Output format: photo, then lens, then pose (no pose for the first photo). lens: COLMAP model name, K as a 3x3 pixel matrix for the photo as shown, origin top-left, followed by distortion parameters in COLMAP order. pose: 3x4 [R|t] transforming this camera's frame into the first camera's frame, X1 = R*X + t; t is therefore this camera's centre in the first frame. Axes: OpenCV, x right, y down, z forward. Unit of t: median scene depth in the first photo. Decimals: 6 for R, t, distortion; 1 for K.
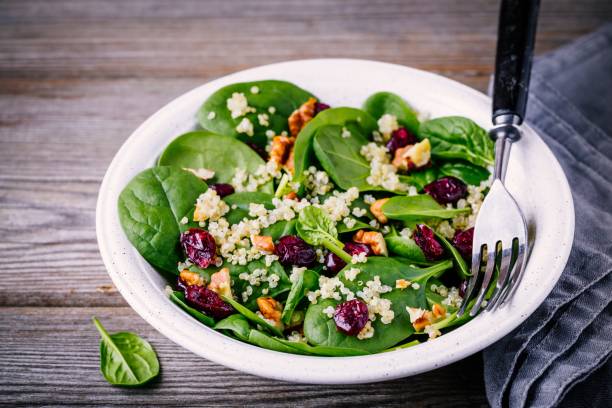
lens RADIAL K [[2064.0, 0, 304.9], [0, 2064.0, 216.1], [0, 0, 1]] dist [-0.030681, -0.407653]
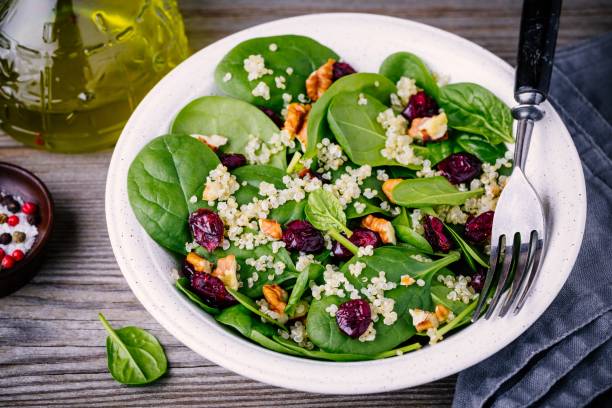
lens RADIAL K [[2064.0, 0, 304.9], [0, 2064.0, 216.1], [0, 0, 1]] dist [-0.030681, -0.407653]
pose [[0.998642, 0.041390, -0.031654, 0.026720], [-0.035061, 0.983149, 0.179411, -0.167697], [0.038546, -0.178057, 0.983265, 0.021227]]
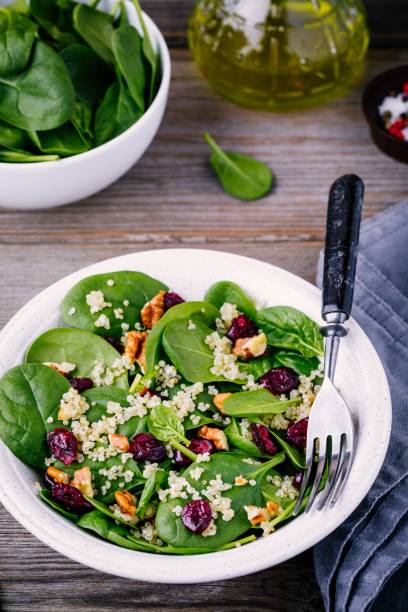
lens RADIAL K [[2064.0, 0, 203.6], [0, 2064.0, 255.3], [0, 0, 1]] dist [-0.030681, -0.407653]
pose [[0.999779, -0.008597, 0.019200, 0.005216], [0.006670, 0.995140, 0.098242, -0.196289], [-0.019951, -0.098092, 0.994977, -0.123466]]
